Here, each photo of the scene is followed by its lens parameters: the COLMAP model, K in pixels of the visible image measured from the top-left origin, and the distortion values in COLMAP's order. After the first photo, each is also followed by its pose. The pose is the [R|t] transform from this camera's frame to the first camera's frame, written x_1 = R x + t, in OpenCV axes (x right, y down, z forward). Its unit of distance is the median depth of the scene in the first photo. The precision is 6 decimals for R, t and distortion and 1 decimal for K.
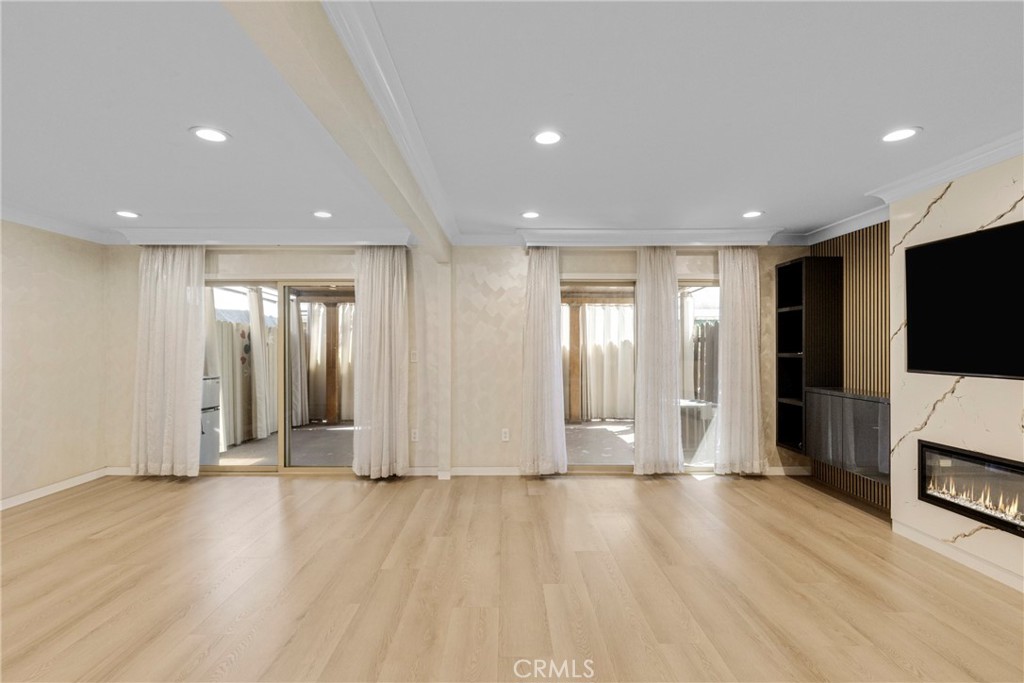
lens RADIAL K [[471.5, 0, 505.0], [0, 471.5, 344.1], [0, 0, 1]] dist [-0.000949, 0.000782]
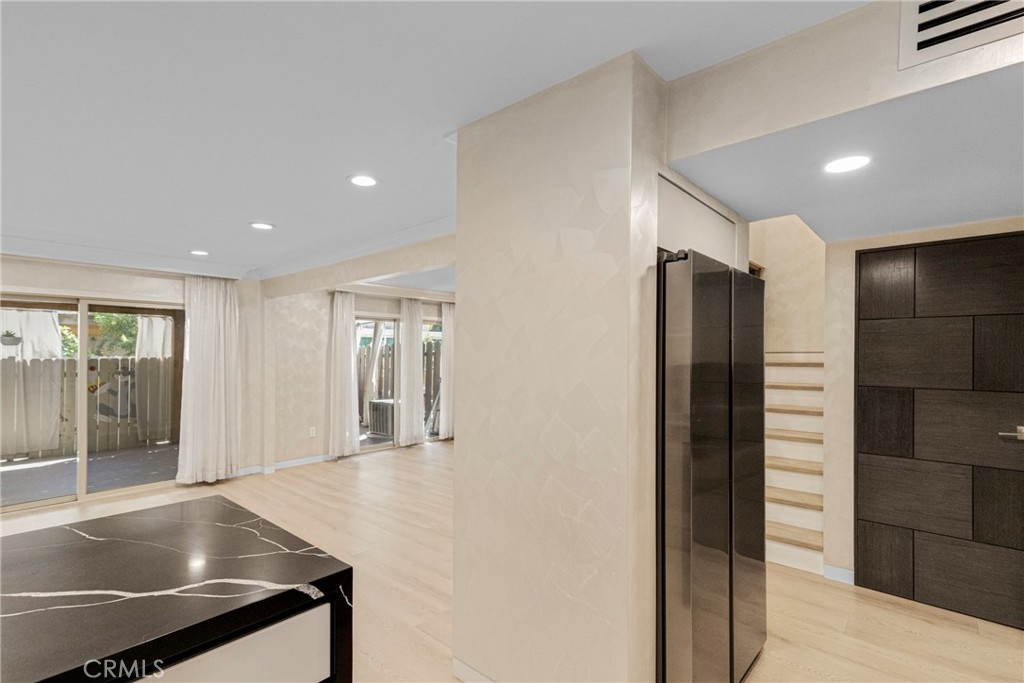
lens RADIAL K [[471.5, 0, 509.9], [0, 471.5, 348.1], [0, 0, 1]] dist [-0.000949, 0.000782]
pose [[0.670529, 0.009372, 0.741824, -0.663659], [0.005016, 0.999840, -0.017165, -0.014592], [-0.741867, 0.015231, 0.670374, -0.306477]]
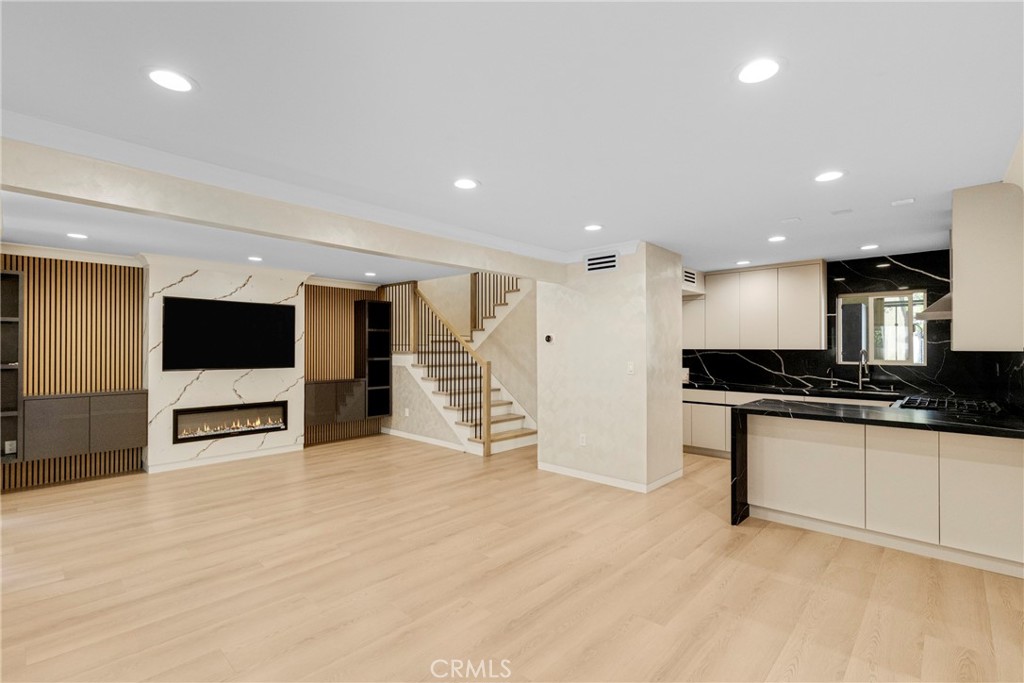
lens RADIAL K [[471.5, 0, 504.9], [0, 471.5, 345.8], [0, 0, 1]] dist [-0.000949, 0.000782]
pose [[-0.724373, 0.002420, 0.689404, -0.852127], [-0.001502, 0.999986, -0.005089, -0.016783], [-0.689407, -0.004722, -0.724359, 1.011214]]
